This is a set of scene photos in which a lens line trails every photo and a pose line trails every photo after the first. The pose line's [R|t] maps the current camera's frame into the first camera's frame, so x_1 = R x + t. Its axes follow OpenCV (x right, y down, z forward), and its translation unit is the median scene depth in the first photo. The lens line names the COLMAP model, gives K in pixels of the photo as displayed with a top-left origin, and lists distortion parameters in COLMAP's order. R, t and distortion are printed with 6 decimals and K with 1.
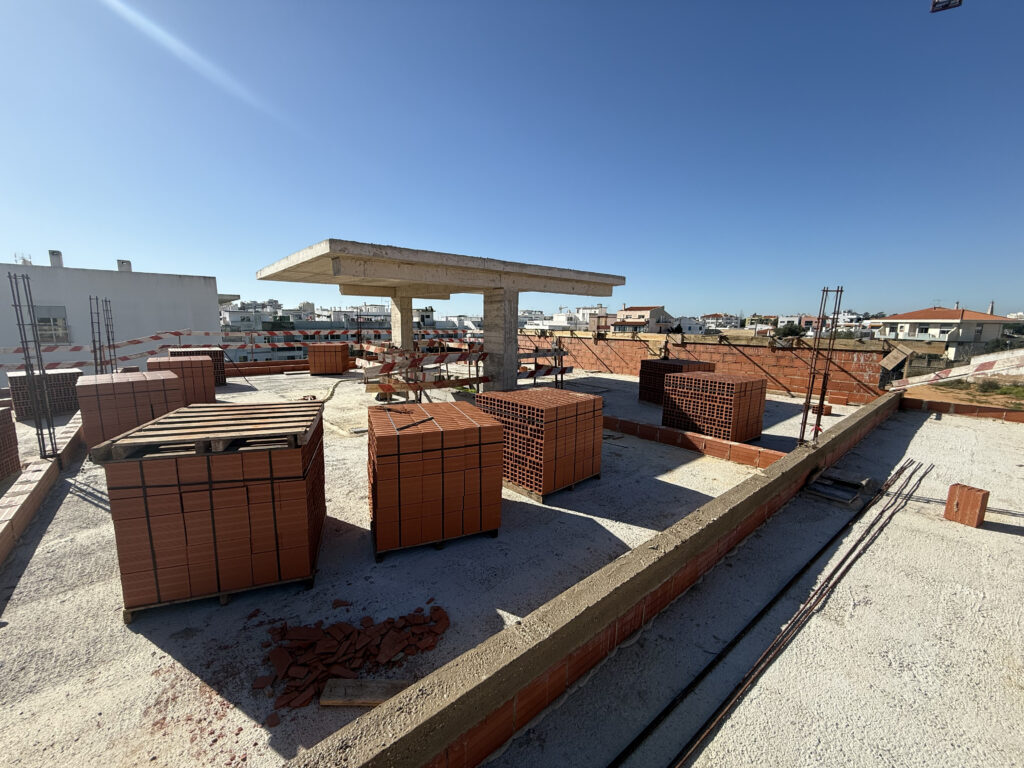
lens RADIAL K [[409.0, 0, 512.0], [0, 409.0, 384.0], [0, 0, 1]] dist [0.000461, -0.000115]
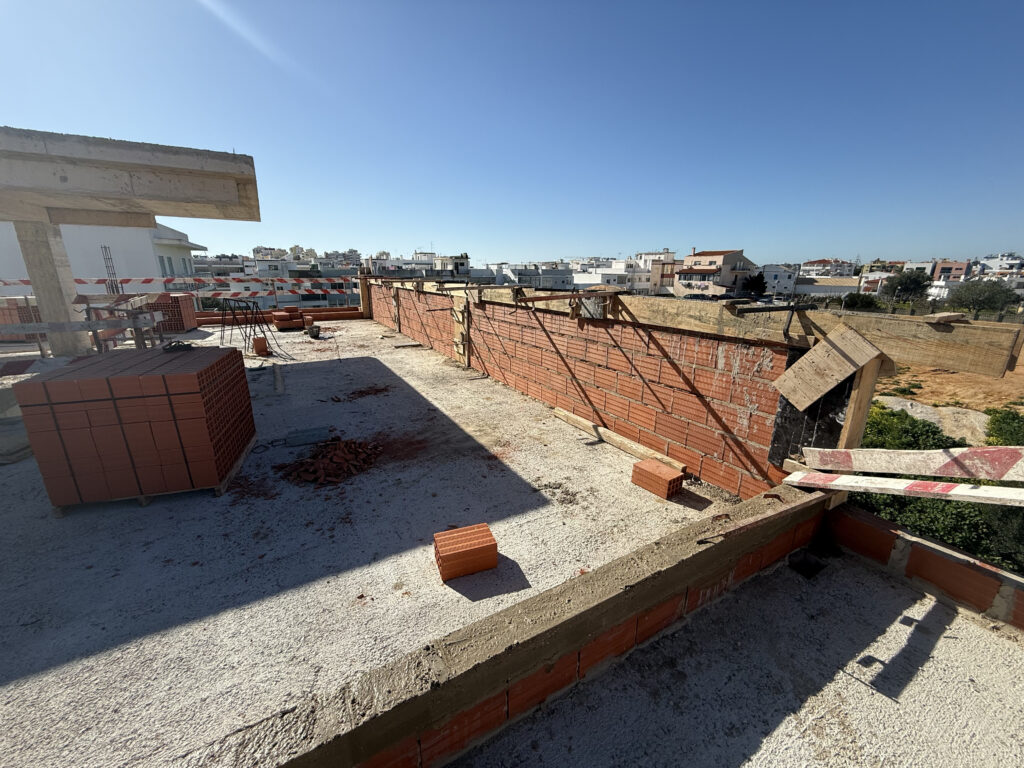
lens RADIAL K [[409.0, 0, 512.0], [0, 409.0, 384.0], [0, 0, 1]] dist [0.000461, -0.000115]
pose [[0.983622, 0.044270, -0.174725, 0.082230], [-0.023072, 0.992319, 0.121536, -0.008989], [0.178763, -0.115515, 0.977088, 0.072327]]
